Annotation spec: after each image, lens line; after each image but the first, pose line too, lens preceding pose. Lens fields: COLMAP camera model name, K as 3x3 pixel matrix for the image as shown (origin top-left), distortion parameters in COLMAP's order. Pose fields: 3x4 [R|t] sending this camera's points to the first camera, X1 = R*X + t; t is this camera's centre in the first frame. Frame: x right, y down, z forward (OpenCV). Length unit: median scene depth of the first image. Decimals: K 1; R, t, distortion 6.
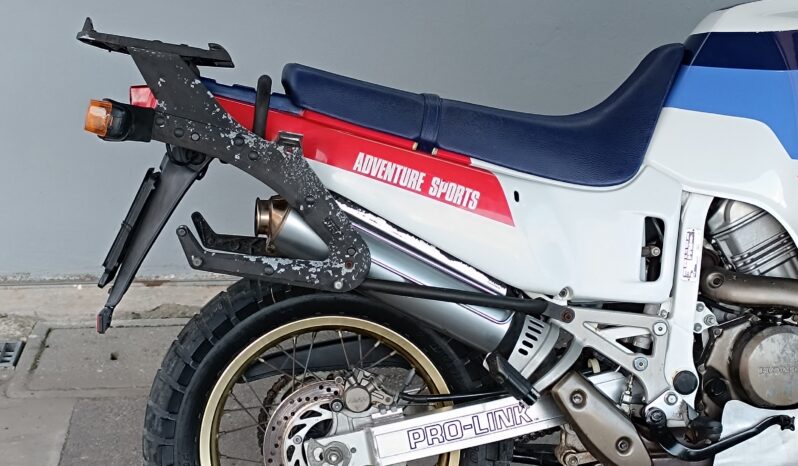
lens RADIAL K [[1498.5, 0, 383.6], [0, 1498.5, 231.6], [0, 0, 1]] dist [0.204019, -0.988455]
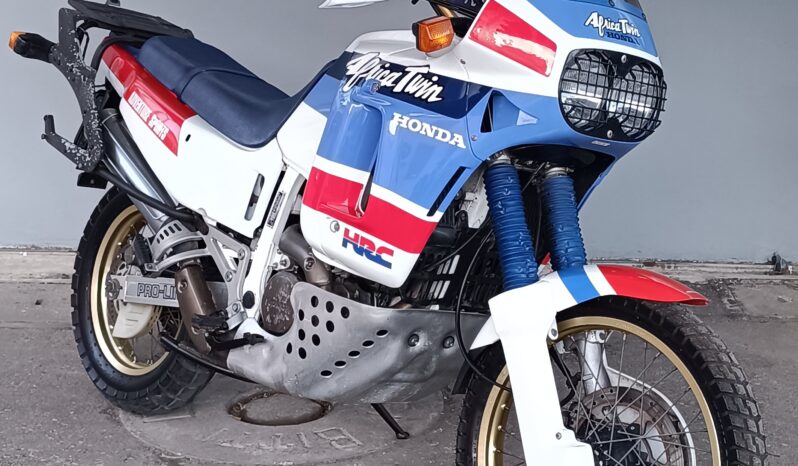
lens RADIAL K [[1498.5, 0, 383.6], [0, 1498.5, 231.6], [0, 0, 1]] dist [0.204019, -0.988455]
pose [[0.579009, 0.207734, -0.788413, 1.319645], [-0.250590, 0.965532, 0.070369, -0.082986], [0.775856, 0.156825, 0.611108, 0.268367]]
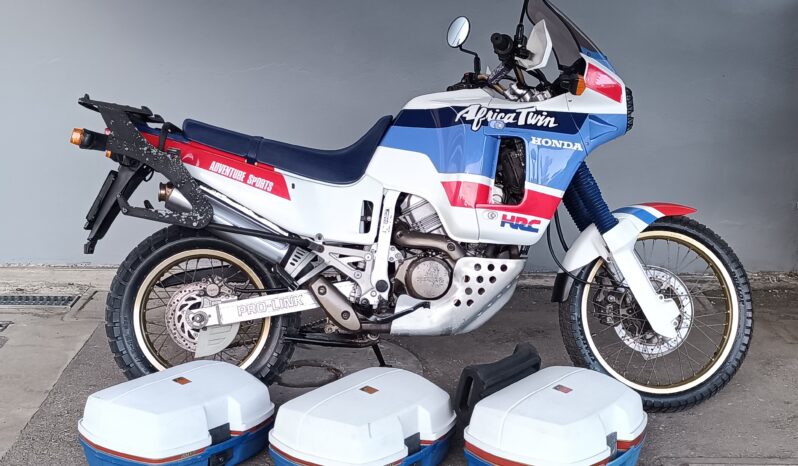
lens RADIAL K [[1160.7, 0, 389.5], [0, 1160.7, 233.5], [0, 0, 1]] dist [0.156542, -0.023576]
pose [[0.997960, 0.024944, -0.058765, 0.297646], [-0.029642, 0.996315, -0.080482, 0.153522], [0.056541, 0.082059, 0.995022, -0.494258]]
